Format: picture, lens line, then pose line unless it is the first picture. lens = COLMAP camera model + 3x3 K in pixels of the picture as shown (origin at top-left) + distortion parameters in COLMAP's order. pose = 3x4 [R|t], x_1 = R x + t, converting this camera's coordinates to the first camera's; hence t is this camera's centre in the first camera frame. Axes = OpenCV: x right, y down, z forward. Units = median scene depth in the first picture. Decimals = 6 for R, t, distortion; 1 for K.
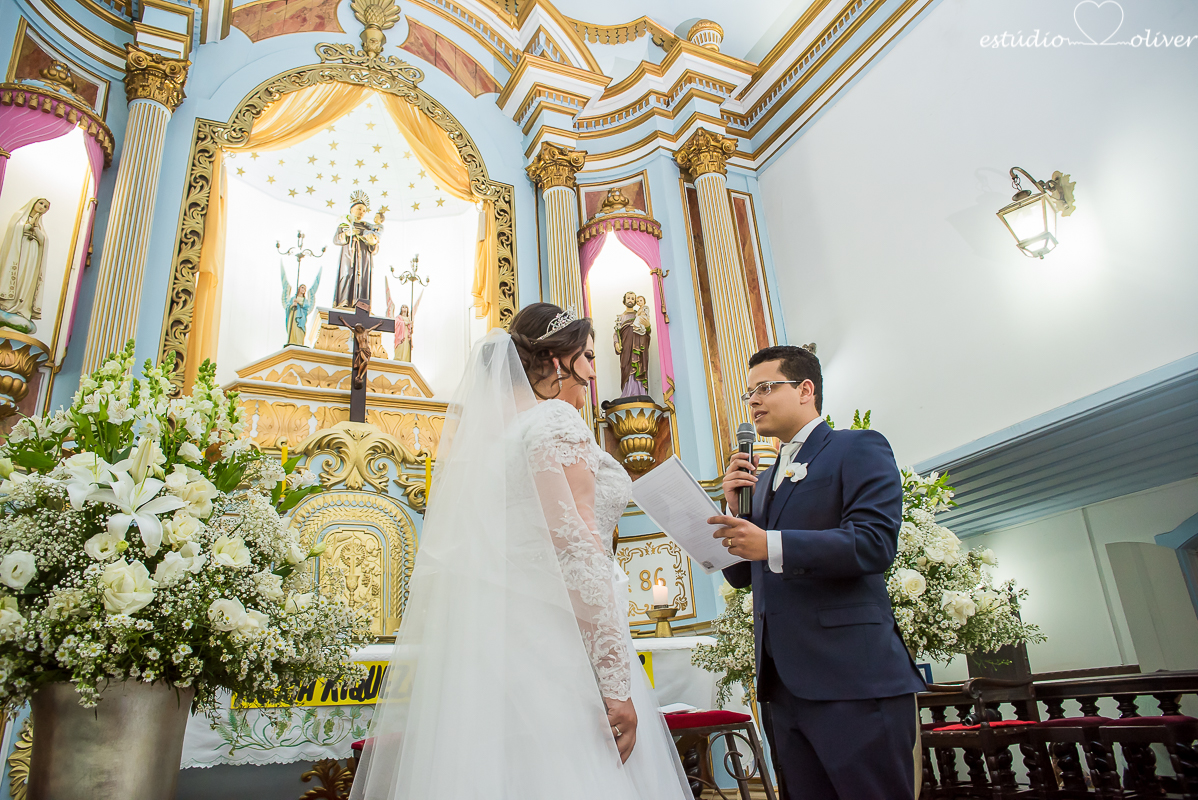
lens RADIAL K [[828.2, 0, 599.0], [0, 828.2, 400.0], [0, 0, 1]] dist [-0.133338, 0.100876]
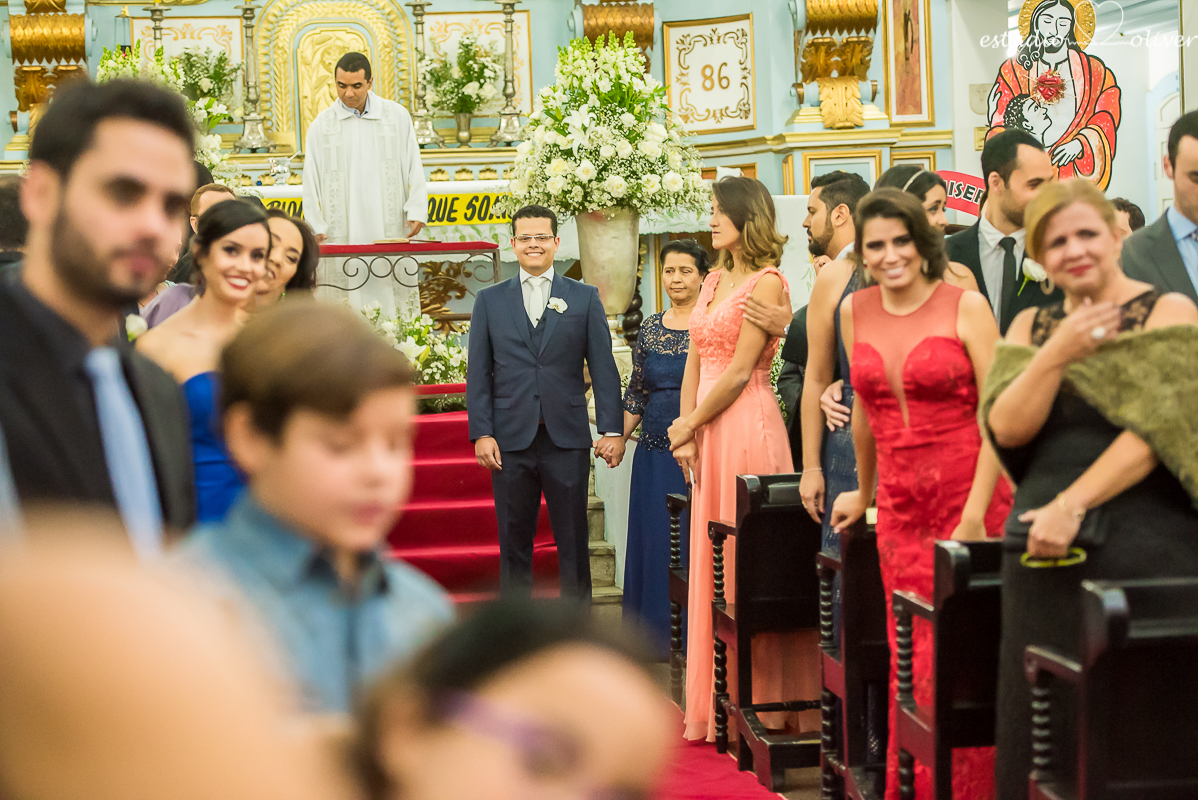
lens RADIAL K [[2947.3, 0, 599.0], [0, 2947.3, 400.0], [0, 0, 1]] dist [0.079120, 0.283682]
pose [[0.951633, 0.051231, -0.302937, 0.810654], [0.078165, 0.913187, 0.399975, -0.617805], [0.297129, -0.404308, 0.865014, -1.541627]]
